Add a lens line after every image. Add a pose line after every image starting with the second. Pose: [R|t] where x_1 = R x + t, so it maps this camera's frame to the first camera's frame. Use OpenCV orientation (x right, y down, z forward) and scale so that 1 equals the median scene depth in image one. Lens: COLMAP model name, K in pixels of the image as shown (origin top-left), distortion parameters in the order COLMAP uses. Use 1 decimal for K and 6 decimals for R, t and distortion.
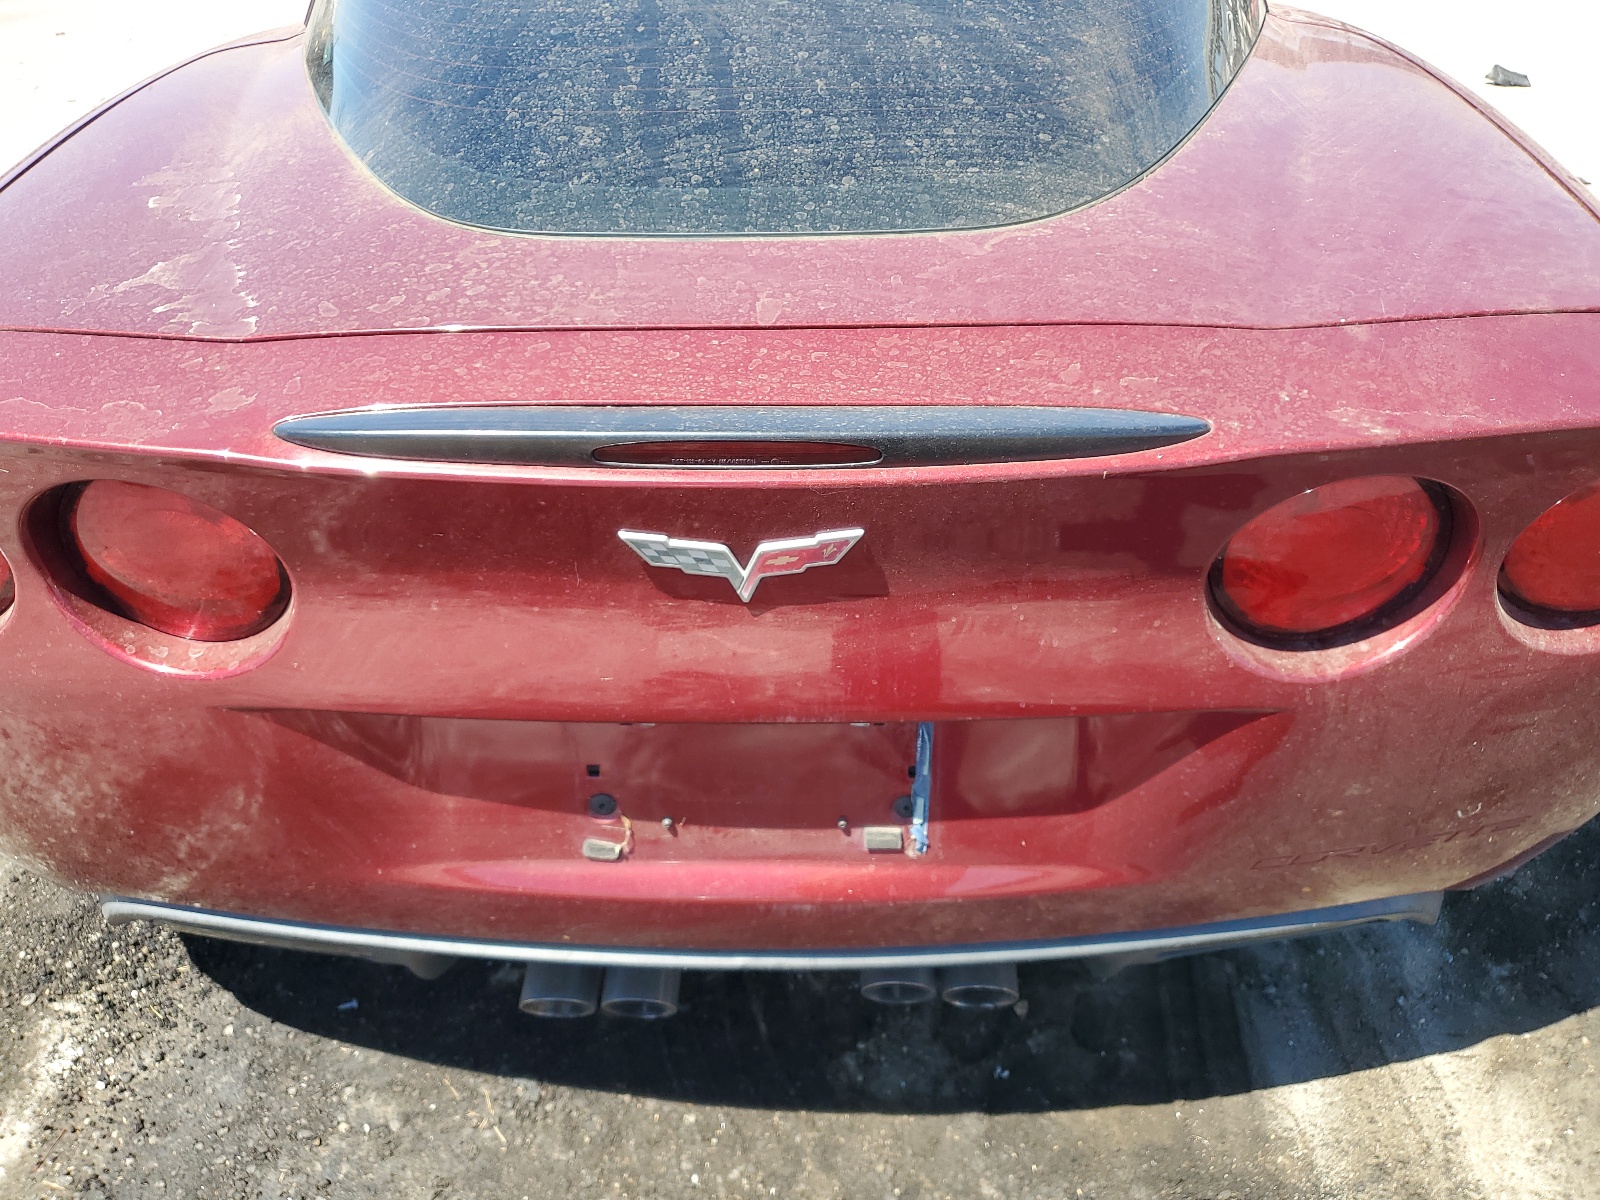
lens RADIAL K [[1225.7, 0, 799.2], [0, 1225.7, 571.7], [0, 0, 1]] dist [0.002217, -0.004054]
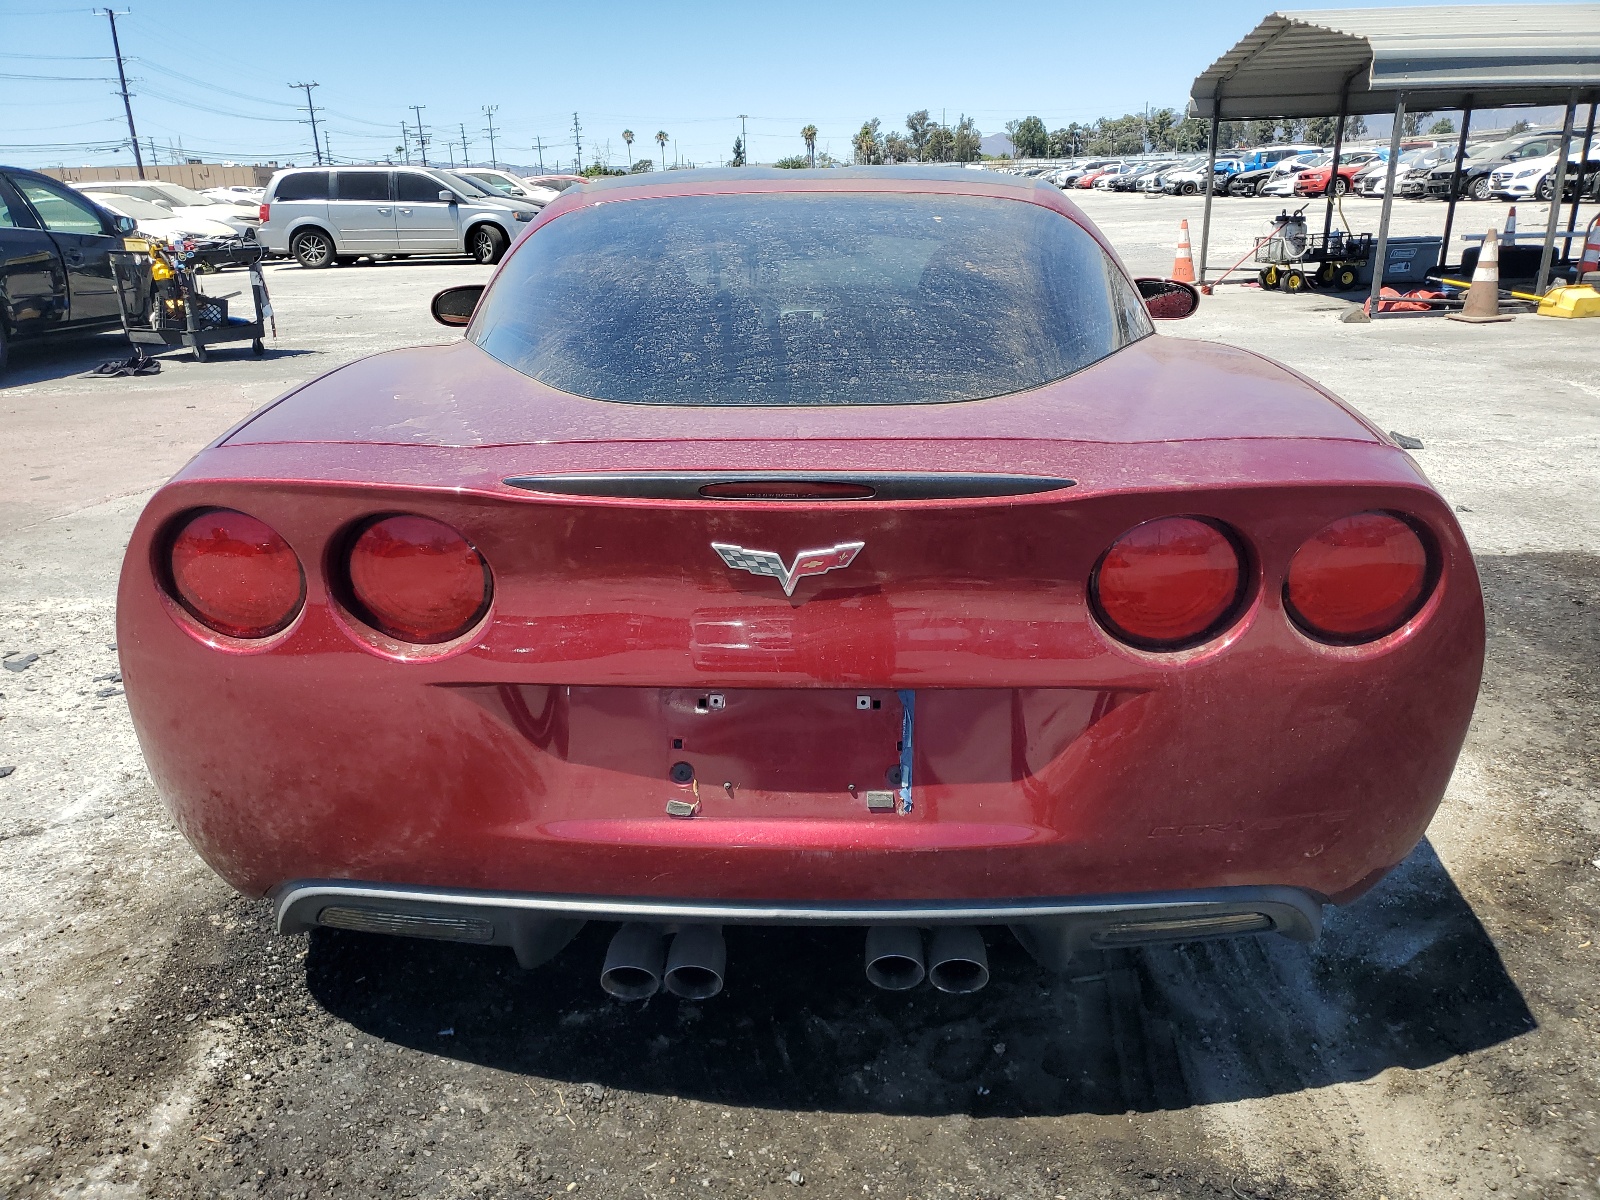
lens RADIAL K [[1225.6, 0, 800.0], [0, 1225.6, 600.0], [0, 0, 1]] dist [0.068740, -0.131035]
pose [[0.999940, 0.009263, -0.005846, -0.013748], [-0.010584, 0.954536, -0.297907, 0.325258], [0.002821, 0.297951, 0.954577, -0.320975]]
